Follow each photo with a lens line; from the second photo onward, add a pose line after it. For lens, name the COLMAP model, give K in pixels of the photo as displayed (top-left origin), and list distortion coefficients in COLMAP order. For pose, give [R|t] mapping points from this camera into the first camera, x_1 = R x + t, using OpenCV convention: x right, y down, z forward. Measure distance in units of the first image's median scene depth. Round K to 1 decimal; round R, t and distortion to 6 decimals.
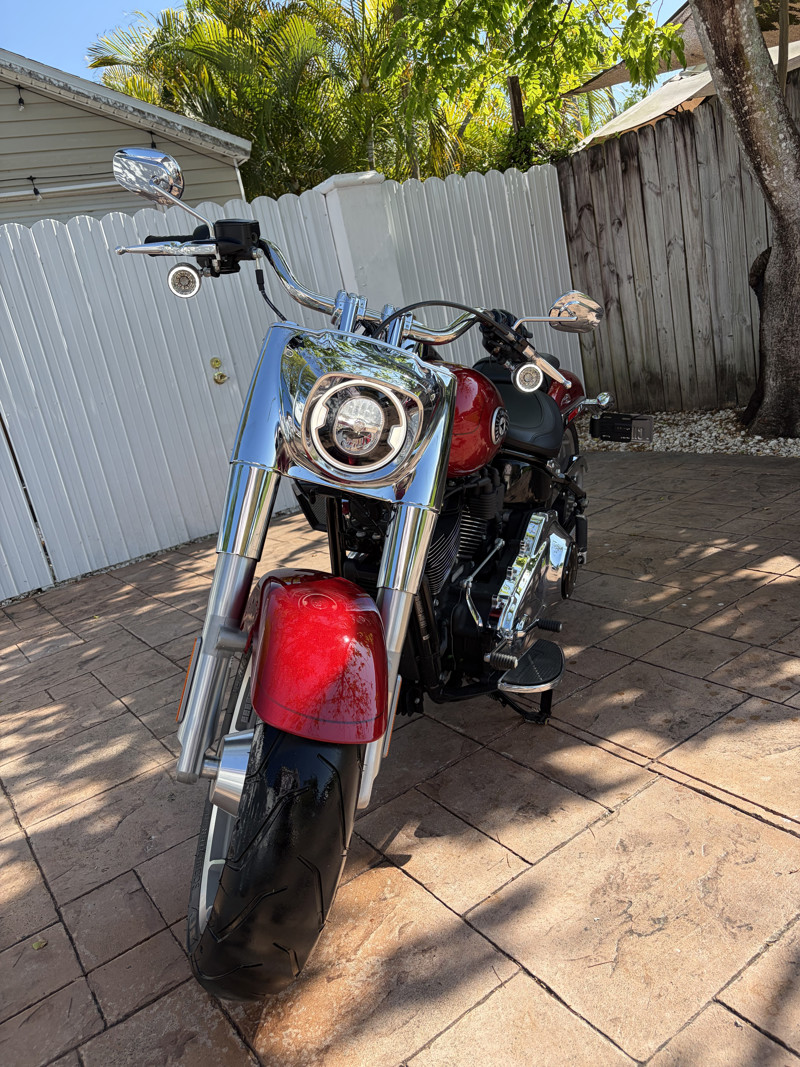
lens RADIAL K [[817.9, 0, 400.0], [0, 817.9, 533.5], [0, 0, 1]] dist [-0.002198, -0.009500]
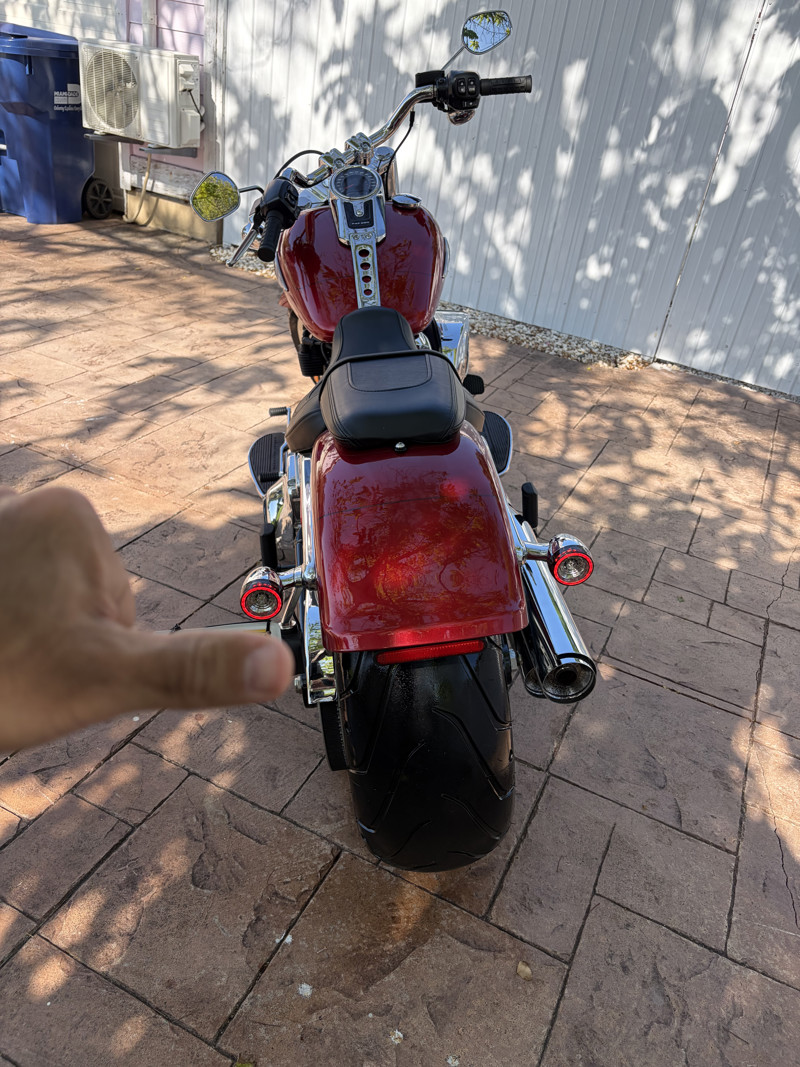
lens RADIAL K [[817.9, 0, 400.0], [0, 817.9, 533.5], [0, 0, 1]] dist [-0.002198, -0.009500]
pose [[-0.867472, 0.315543, -0.384610, 0.547532], [-0.100168, 0.646488, 0.756319, -0.777416], [0.487298, 0.694612, -0.529203, 1.916005]]
